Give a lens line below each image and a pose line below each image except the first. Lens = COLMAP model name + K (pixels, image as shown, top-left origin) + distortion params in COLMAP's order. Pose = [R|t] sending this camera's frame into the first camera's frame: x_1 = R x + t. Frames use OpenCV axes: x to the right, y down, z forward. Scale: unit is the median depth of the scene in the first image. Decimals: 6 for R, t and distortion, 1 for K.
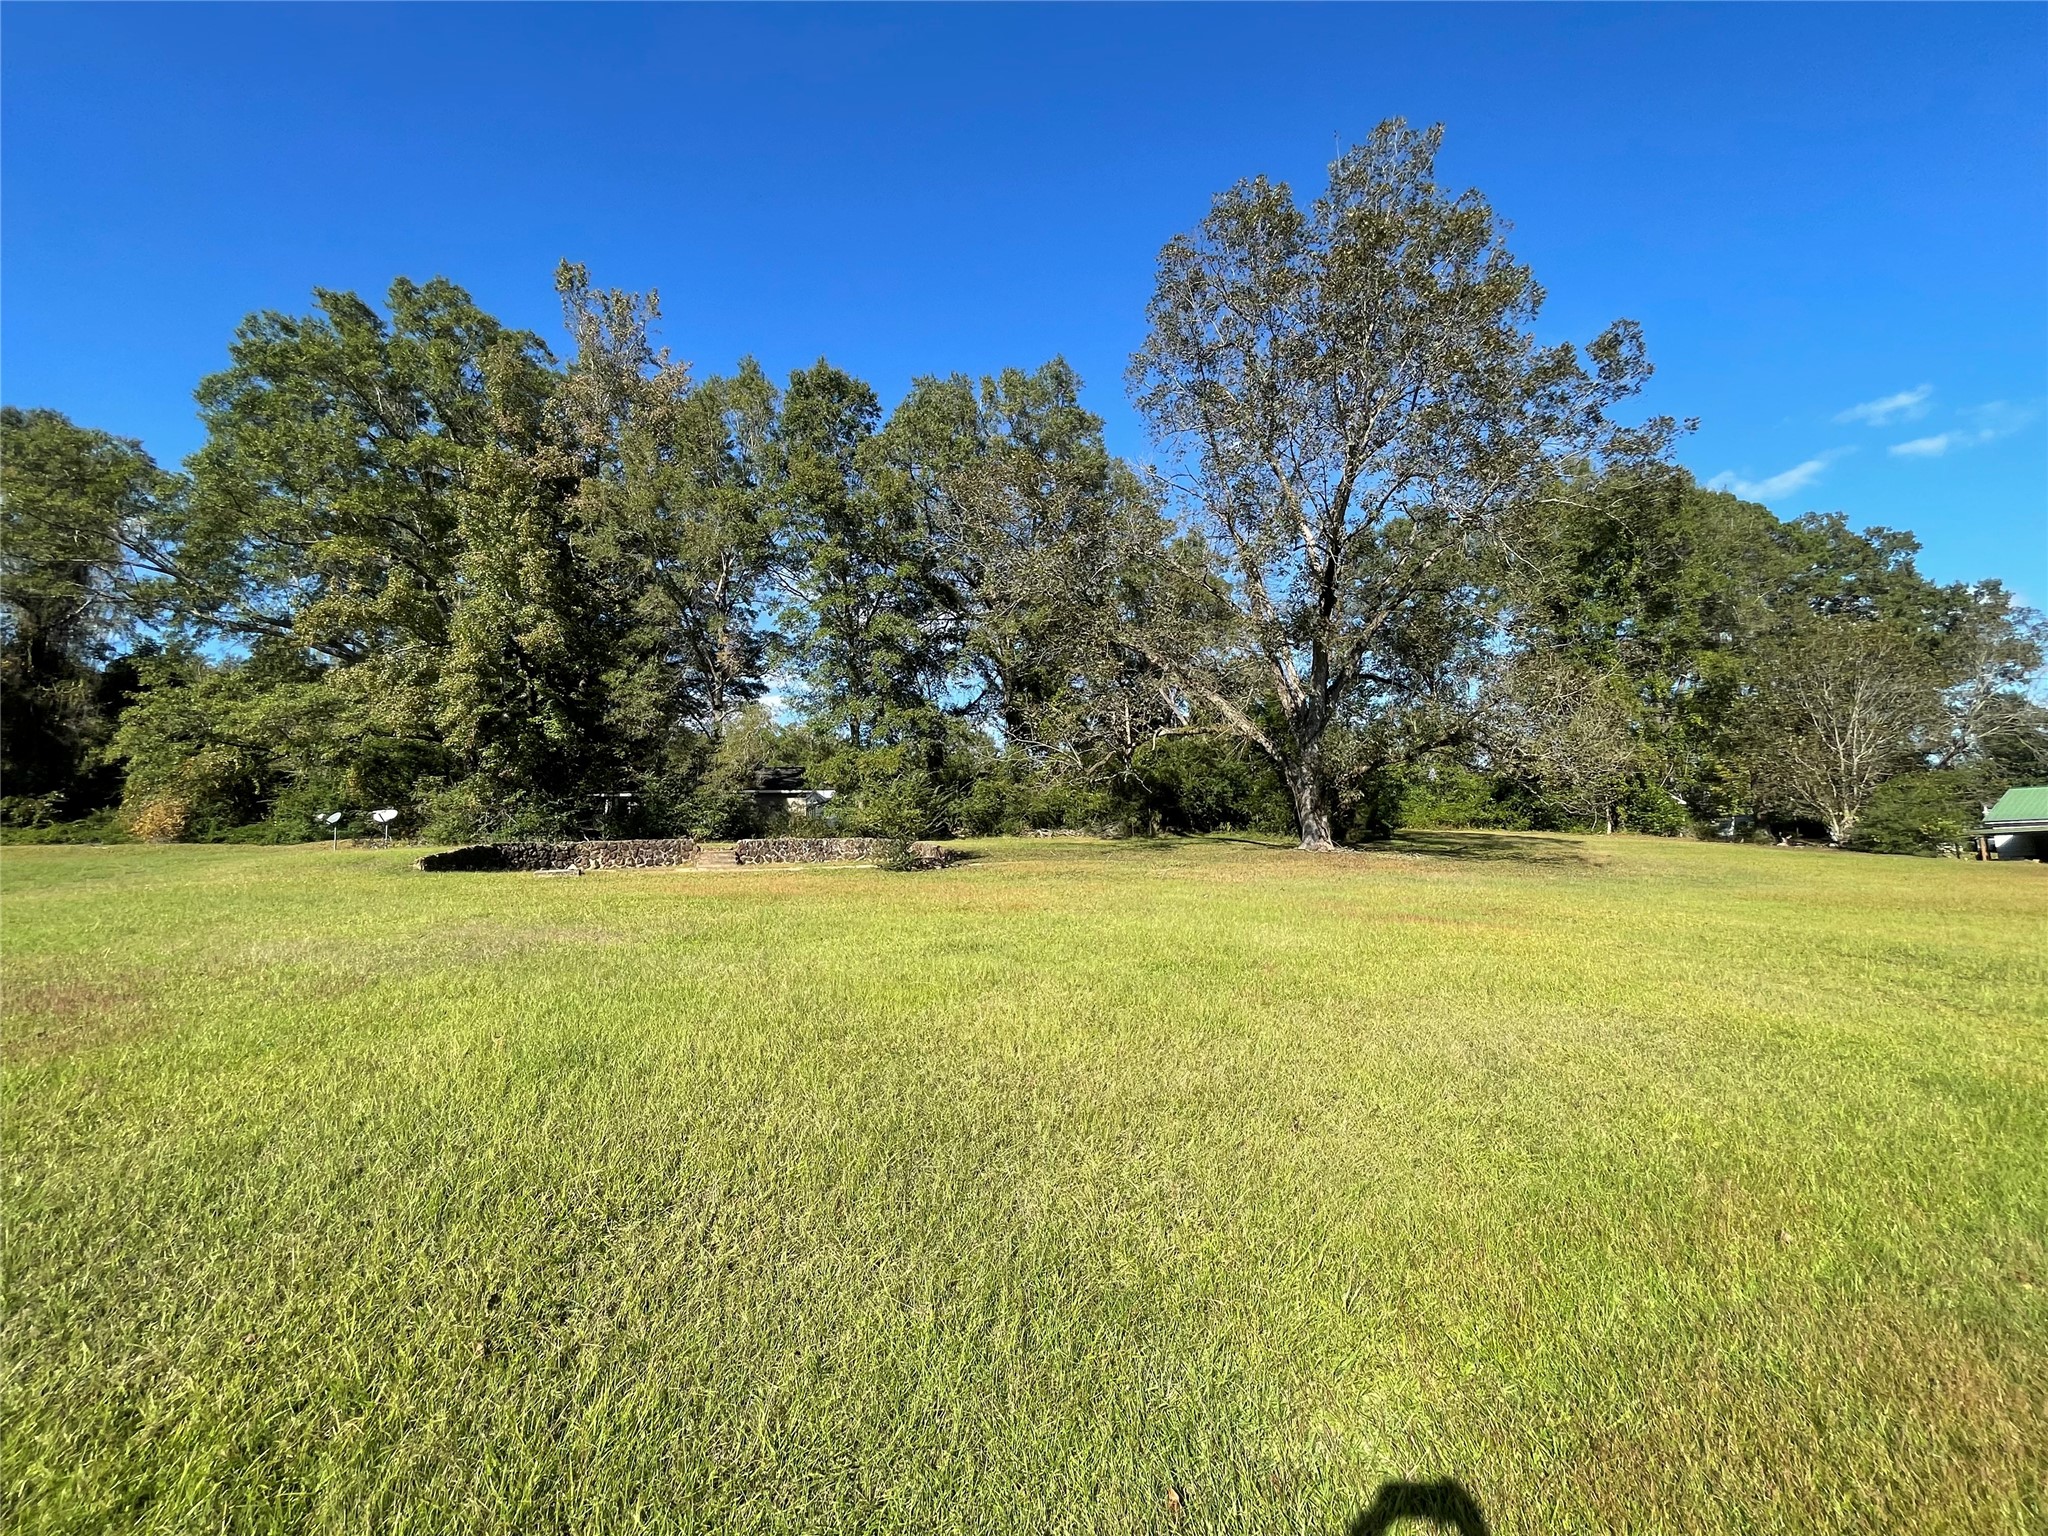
lens RADIAL K [[838.6, 0, 1010.2], [0, 838.6, 774.3], [0, 0, 1]] dist [-0.000066, -0.000726]
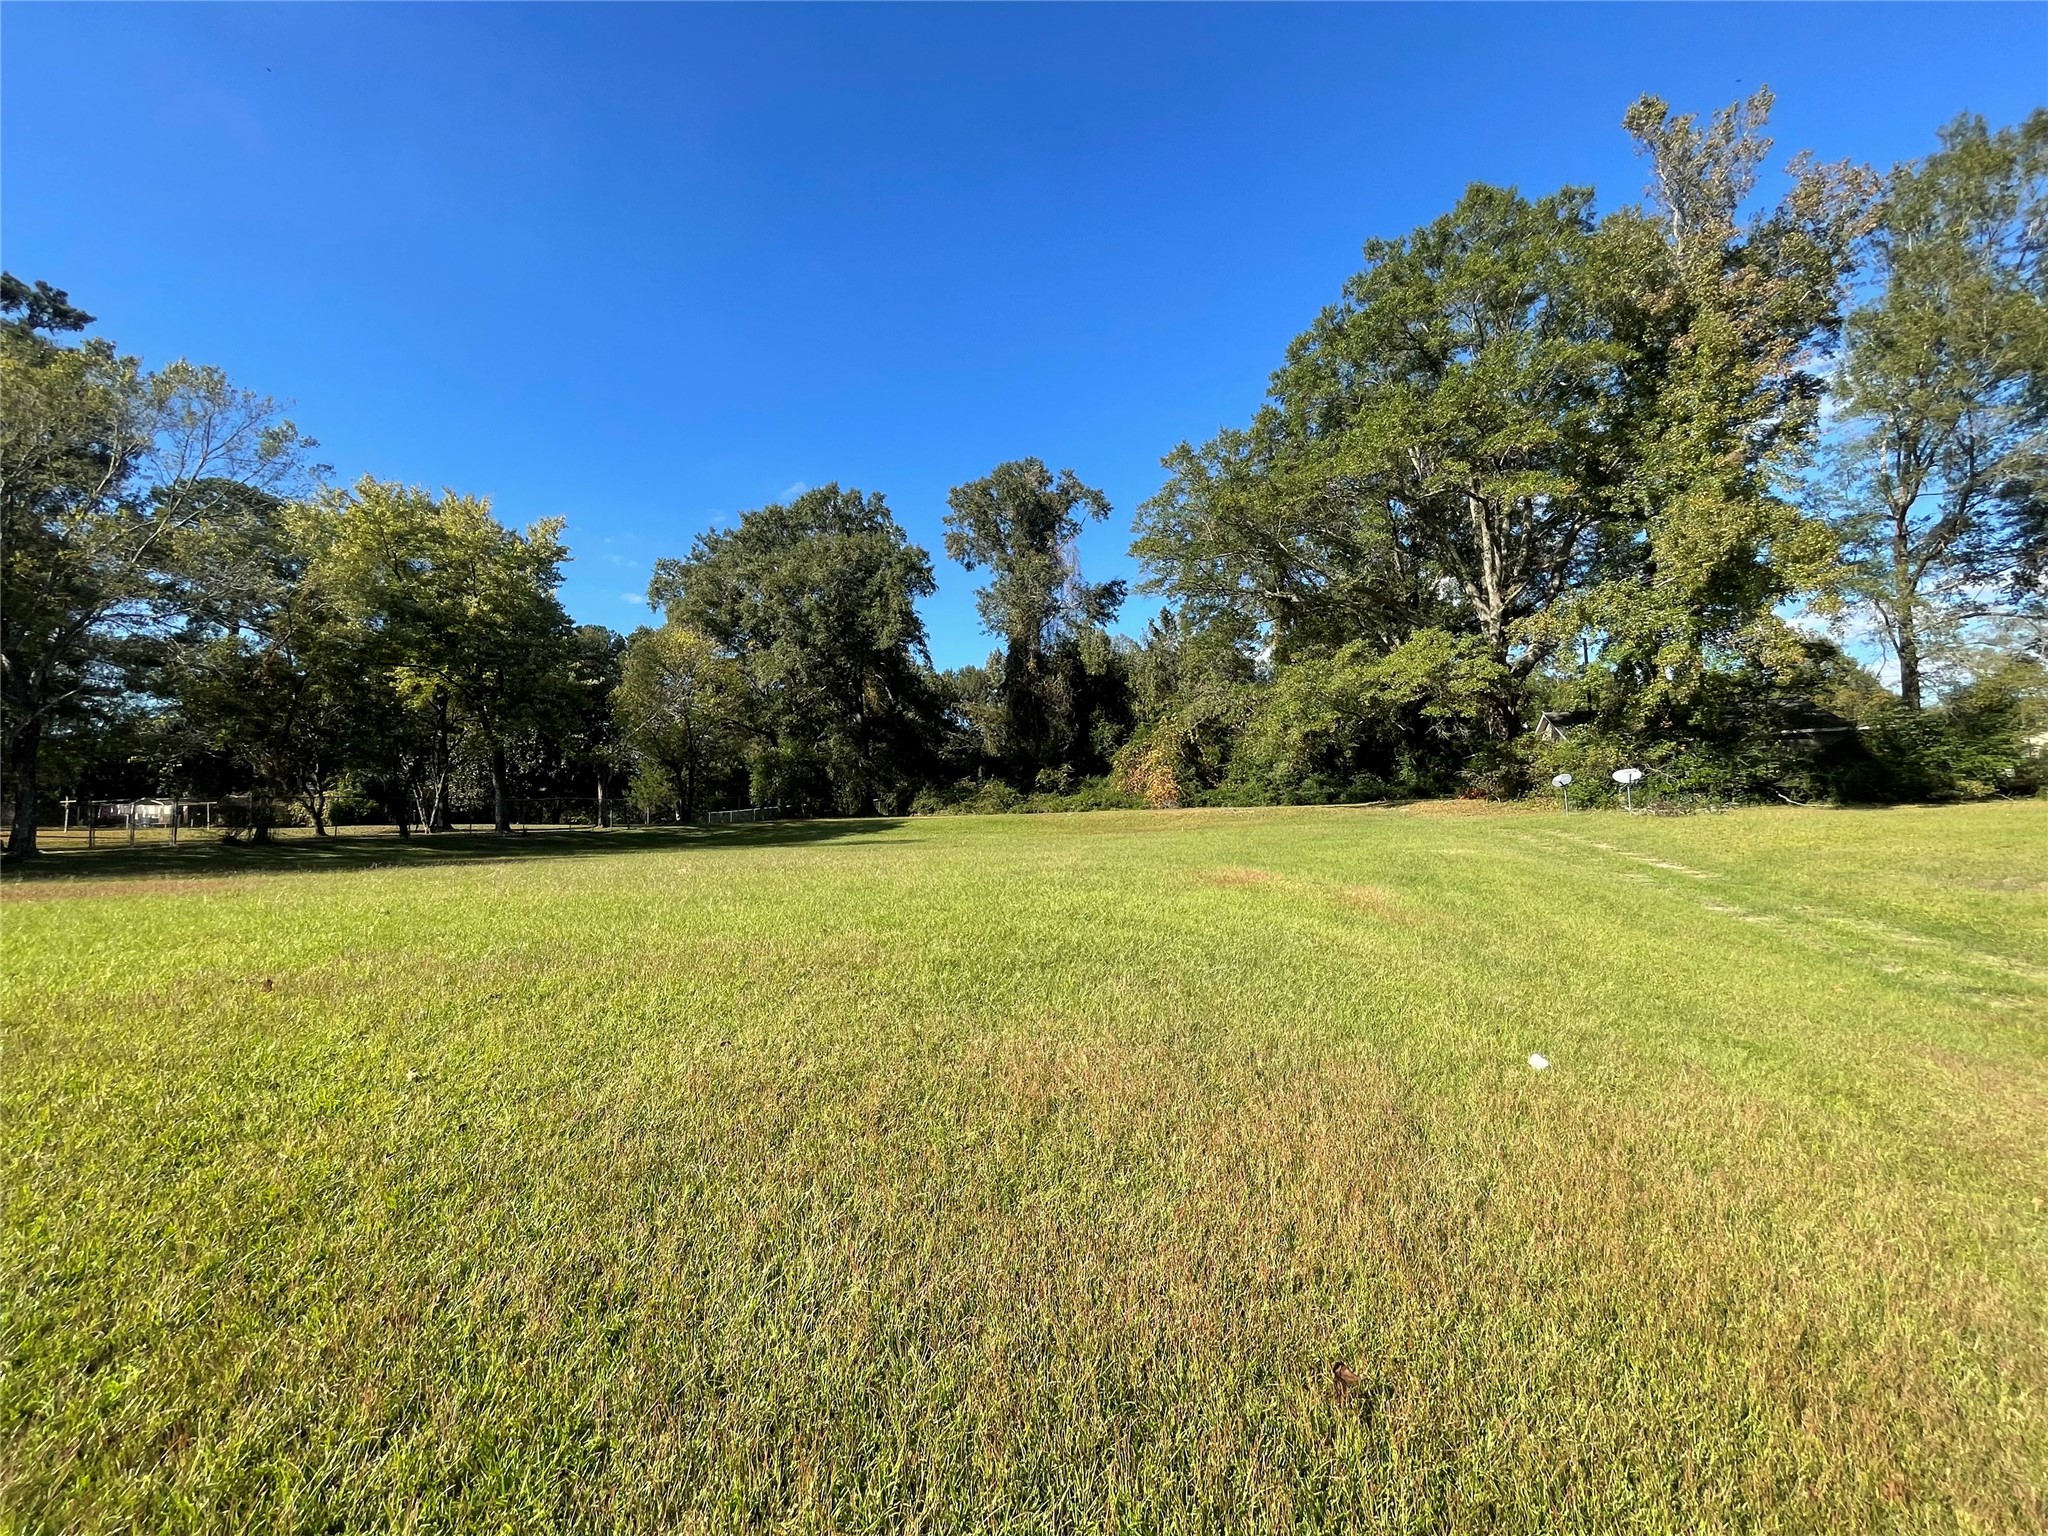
lens RADIAL K [[838.6, 0, 1012.8], [0, 838.6, 769.7], [0, 0, 1]] dist [-0.000066, -0.000726]
pose [[0.811209, -0.033813, -0.583778, -0.643812], [0.065205, 0.997331, 0.032842, -0.024088], [0.581109, -0.064707, 0.811249, -0.077092]]
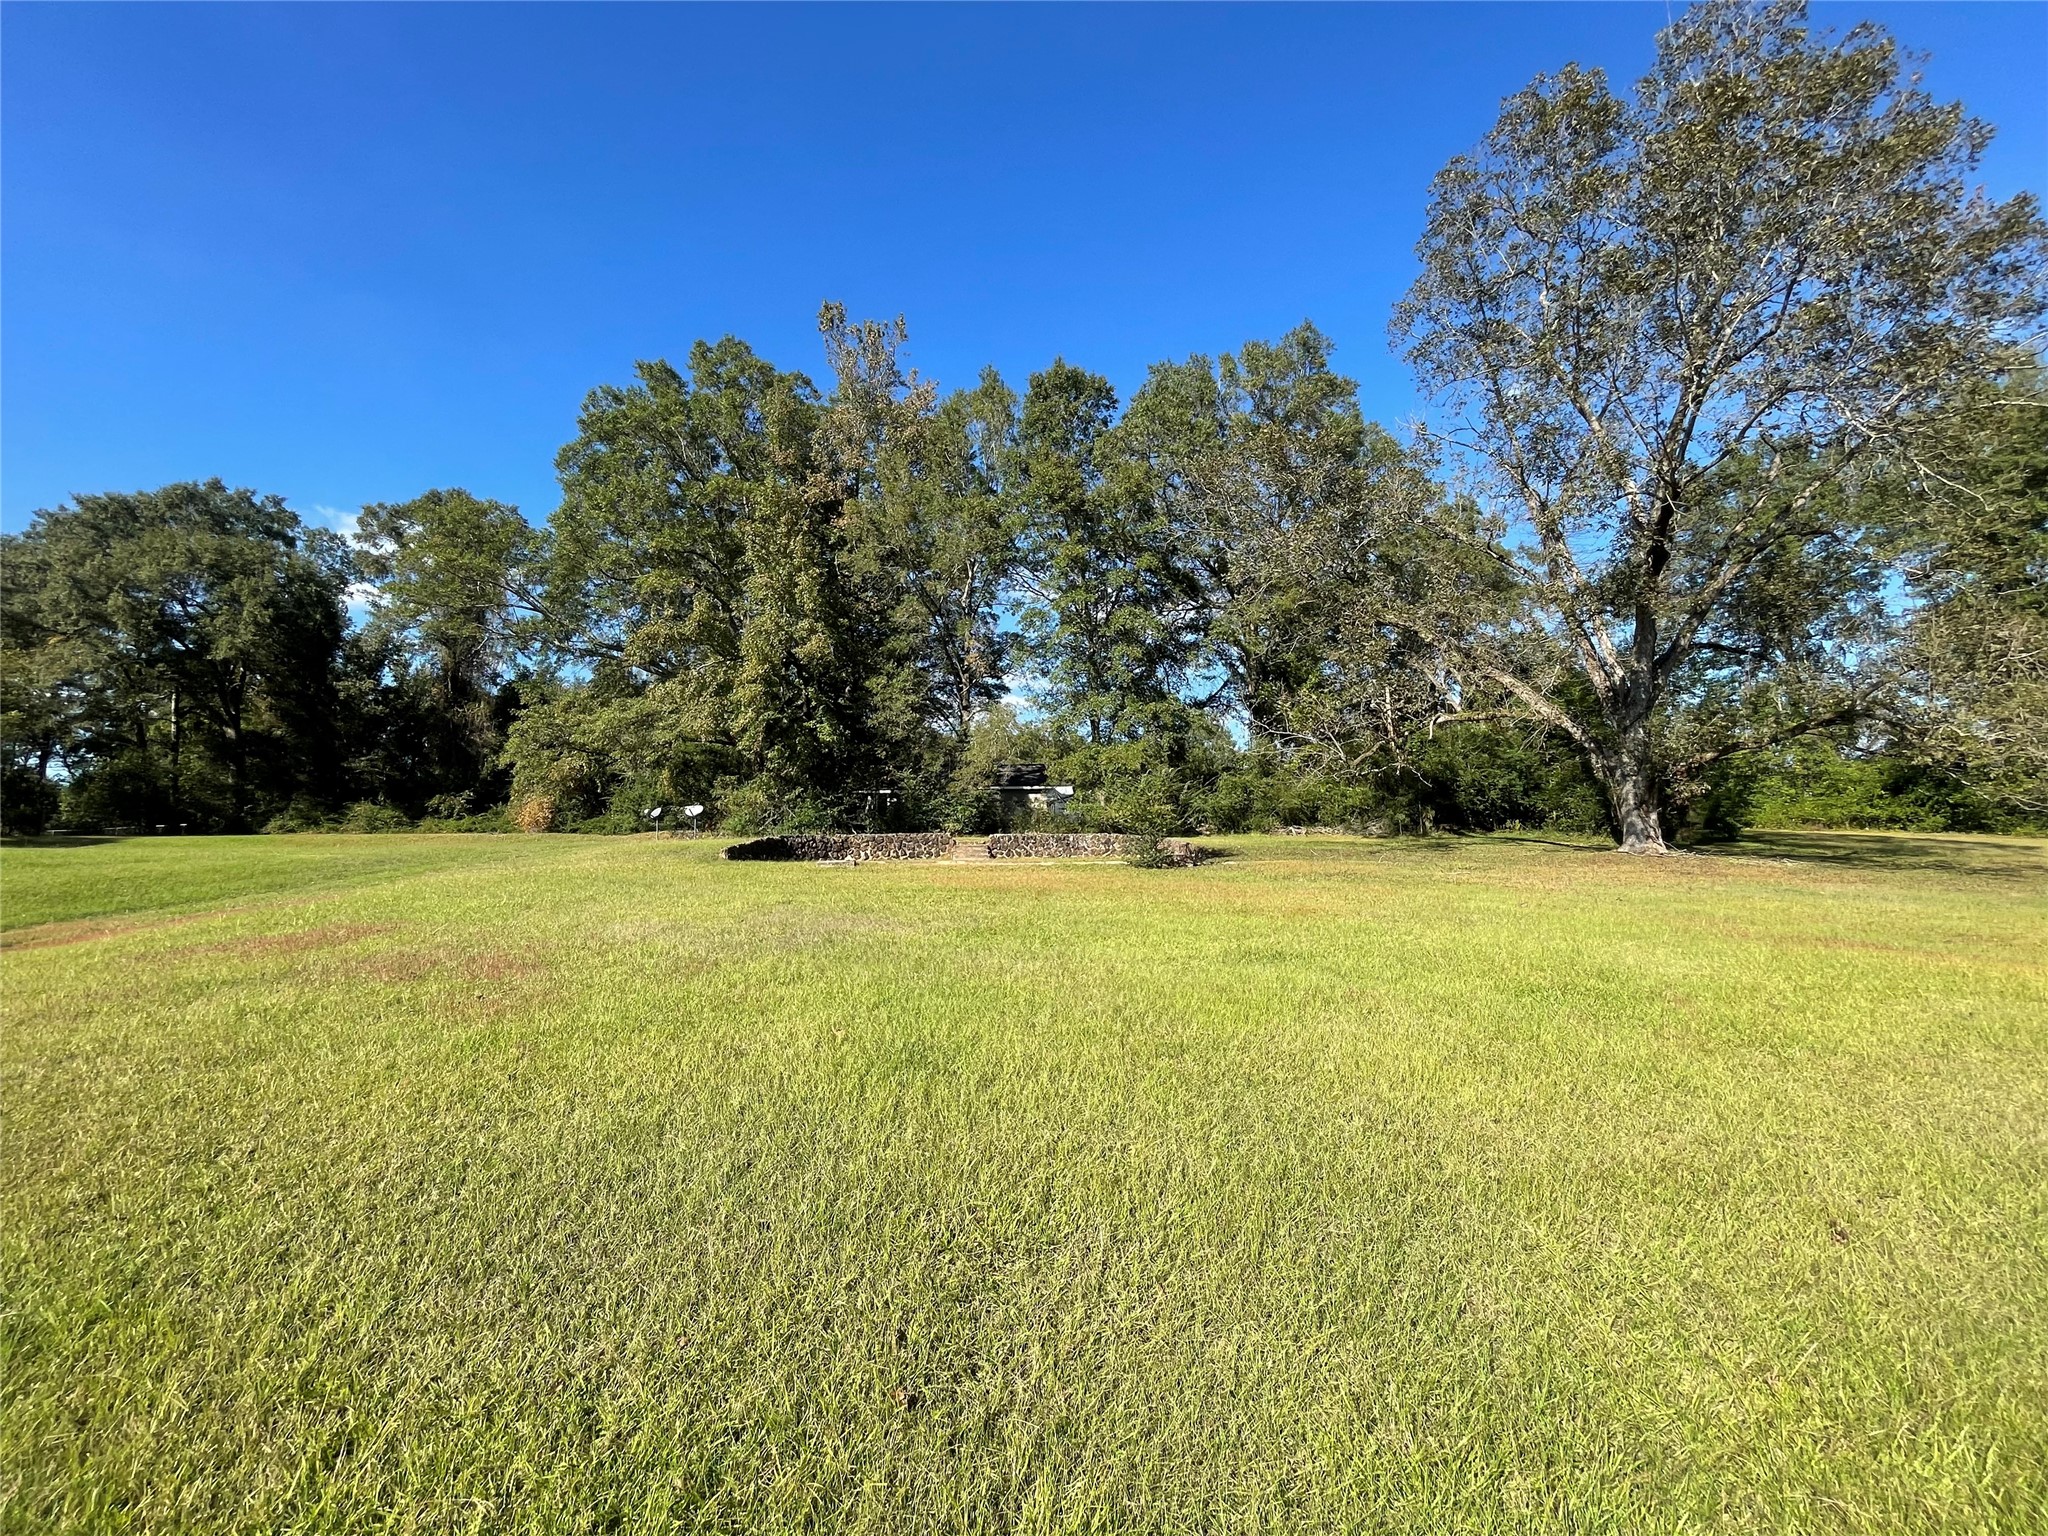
lens RADIAL K [[838.6, 0, 1009.5], [0, 838.6, 777.1], [0, 0, 1]] dist [-0.000066, -0.000726]
pose [[0.962359, -0.008970, -0.271633, -0.014039], [0.011206, 0.999915, 0.006682, 0.000589], [0.271550, -0.009474, 0.962378, 0.008787]]
